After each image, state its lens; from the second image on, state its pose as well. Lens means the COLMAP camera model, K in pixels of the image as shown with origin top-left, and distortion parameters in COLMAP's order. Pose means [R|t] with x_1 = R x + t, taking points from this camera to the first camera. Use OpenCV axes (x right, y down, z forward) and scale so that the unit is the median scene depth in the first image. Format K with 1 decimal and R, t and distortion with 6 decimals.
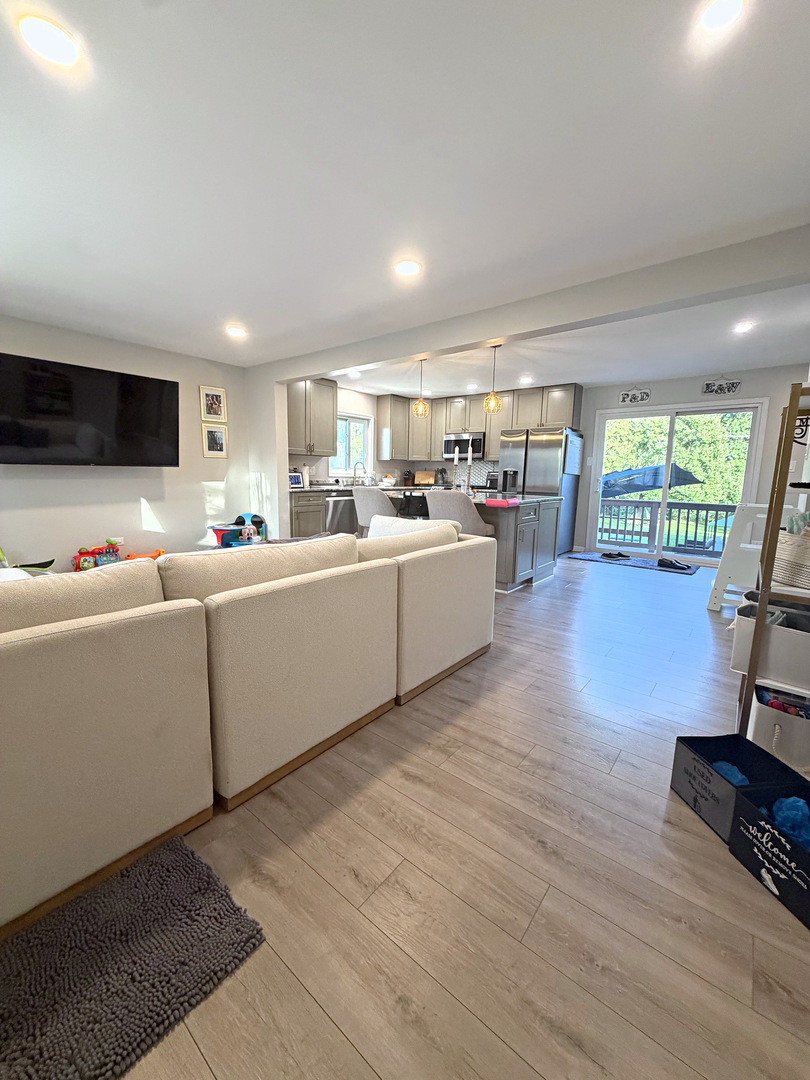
lens RADIAL K [[430.5, 0, 404.3], [0, 430.5, 539.9], [0, 0, 1]] dist [-0.000197, -0.000139]
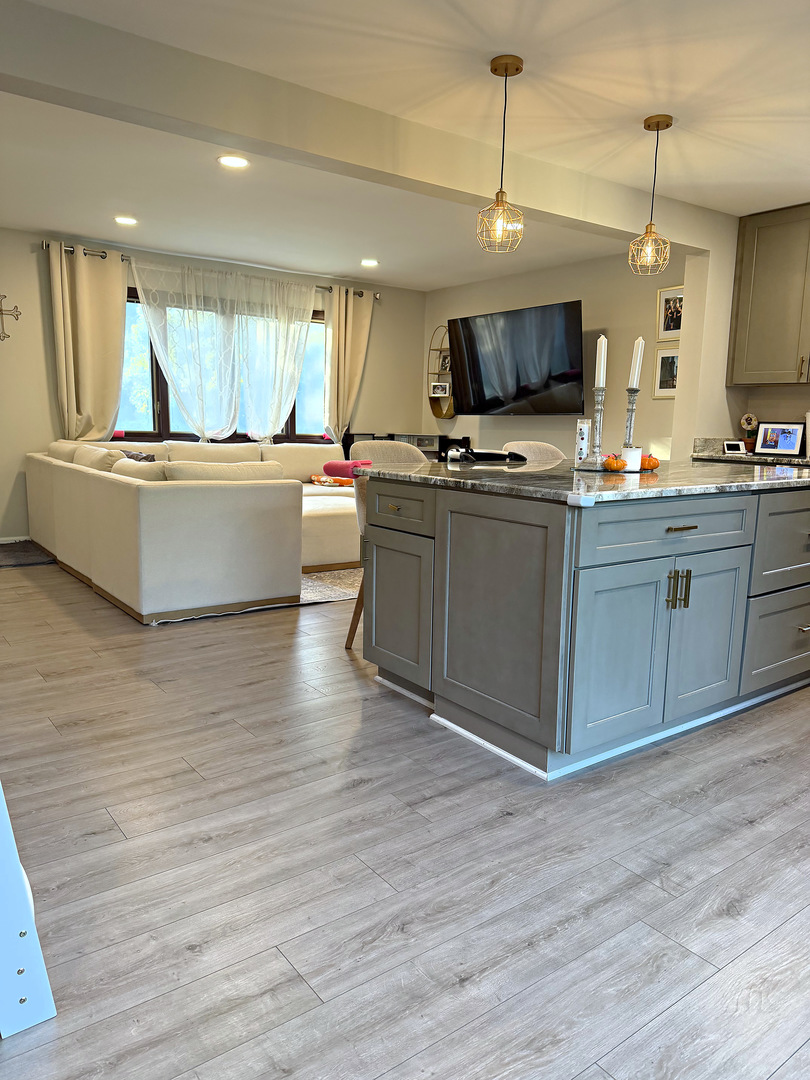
lens RADIAL K [[760.8, 0, 404.7], [0, 760.8, 541.0], [0, 0, 1]] dist [-0.001667, -0.000206]
pose [[-0.251240, 0.128707, -0.959329, 0.768130], [-0.168039, 0.970270, 0.174183, -0.121228], [0.953227, 0.204967, -0.222143, 0.952249]]
